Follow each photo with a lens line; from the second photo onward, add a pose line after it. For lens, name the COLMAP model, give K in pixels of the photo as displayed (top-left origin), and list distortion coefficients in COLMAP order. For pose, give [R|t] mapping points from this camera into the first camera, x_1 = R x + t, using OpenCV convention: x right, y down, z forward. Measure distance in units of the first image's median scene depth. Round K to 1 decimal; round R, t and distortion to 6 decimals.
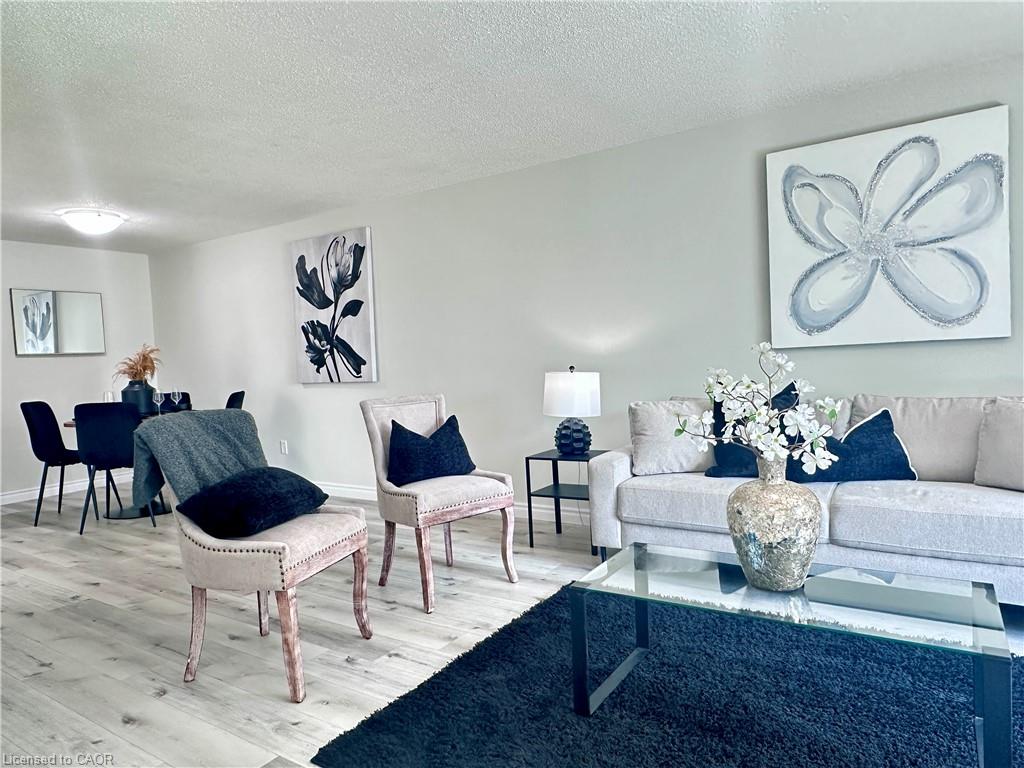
lens RADIAL K [[663.5, 0, 512.0], [0, 663.5, 384.0], [0, 0, 1]] dist [0.003675, 0.000924]
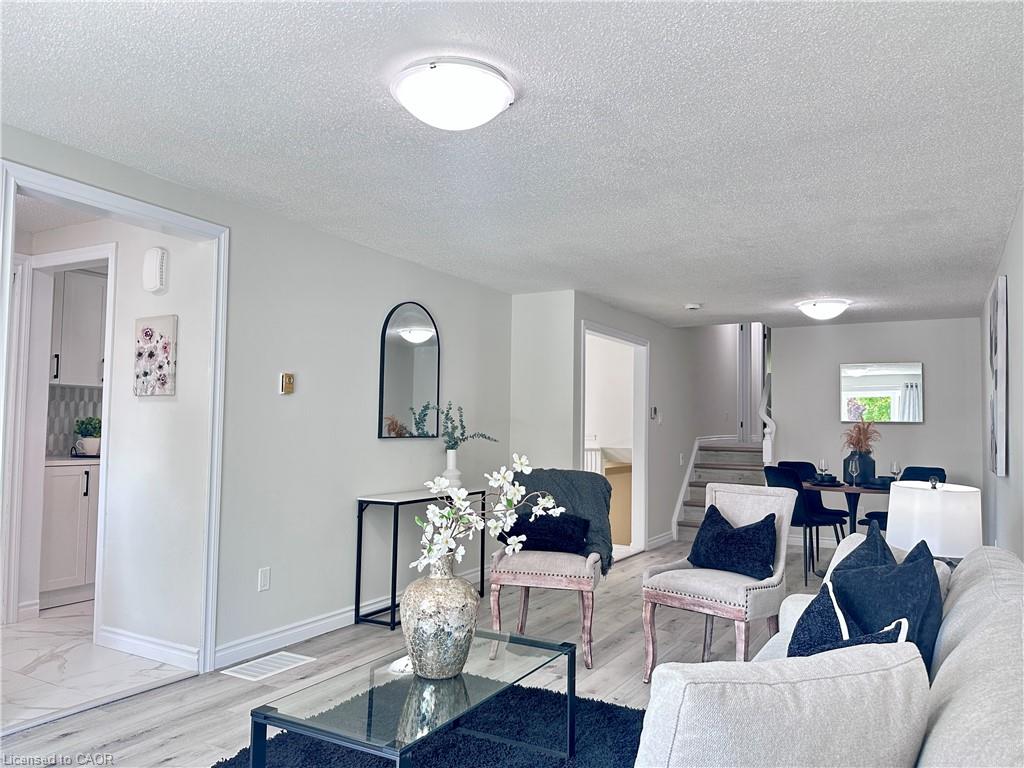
lens RADIAL K [[736.0, 0, 512.0], [0, 736.0, 384.0], [0, 0, 1]] dist [0.070516, -0.090372]
pose [[0.055488, -0.011122, -0.998397, 1.036536], [-0.057809, 0.998225, -0.014333, -0.109975], [0.996784, 0.058512, 0.054746, 0.641330]]
